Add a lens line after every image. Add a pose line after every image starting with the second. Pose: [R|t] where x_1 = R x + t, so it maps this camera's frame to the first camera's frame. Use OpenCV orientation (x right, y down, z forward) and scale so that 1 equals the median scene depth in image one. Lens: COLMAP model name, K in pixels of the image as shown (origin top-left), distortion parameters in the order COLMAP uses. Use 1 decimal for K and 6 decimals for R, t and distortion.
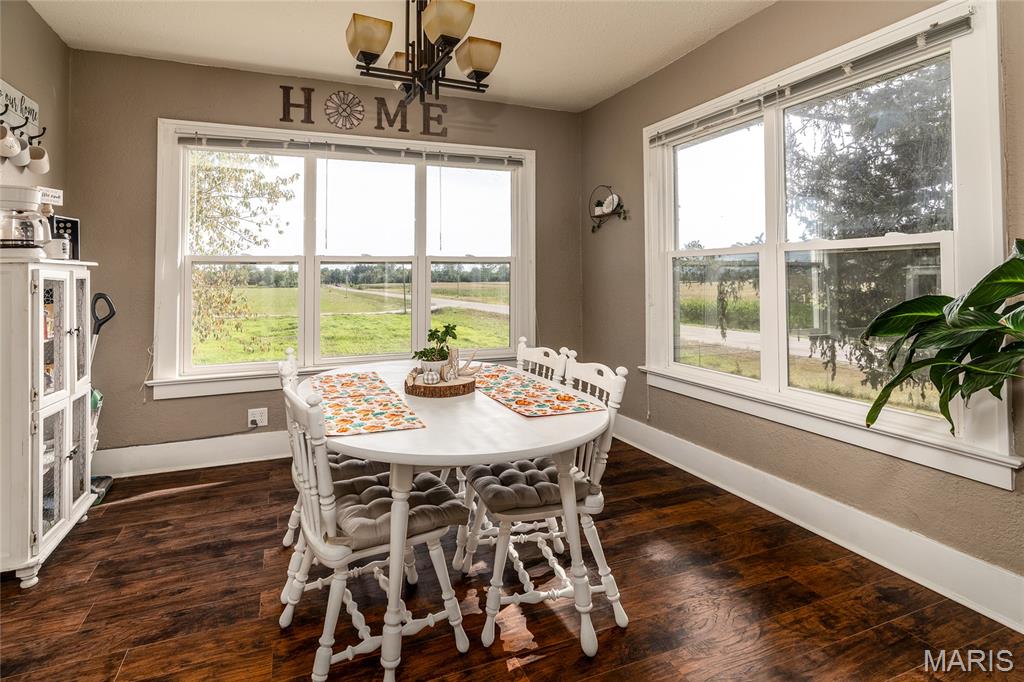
lens RADIAL K [[480.0, 0, 510.9], [0, 480.0, 269.3], [0, 0, 1]] dist [-0.002408, 0.001060]
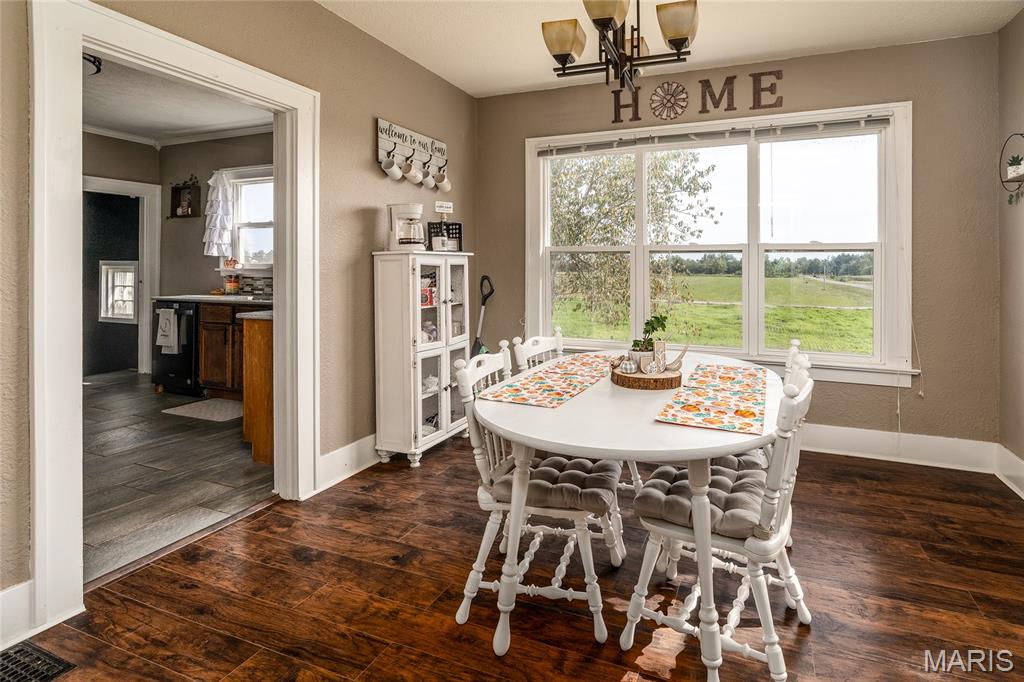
lens RADIAL K [[494.8, 0, 576.8], [0, 494.8, 269.7], [0, 0, 1]] dist [-0.013090, 0.008999]
pose [[0.762515, 0.014172, -0.646815, 0.212182], [0.000417, 0.999749, 0.022397, 0.001416], [0.646970, -0.017348, 0.762318, 0.083827]]
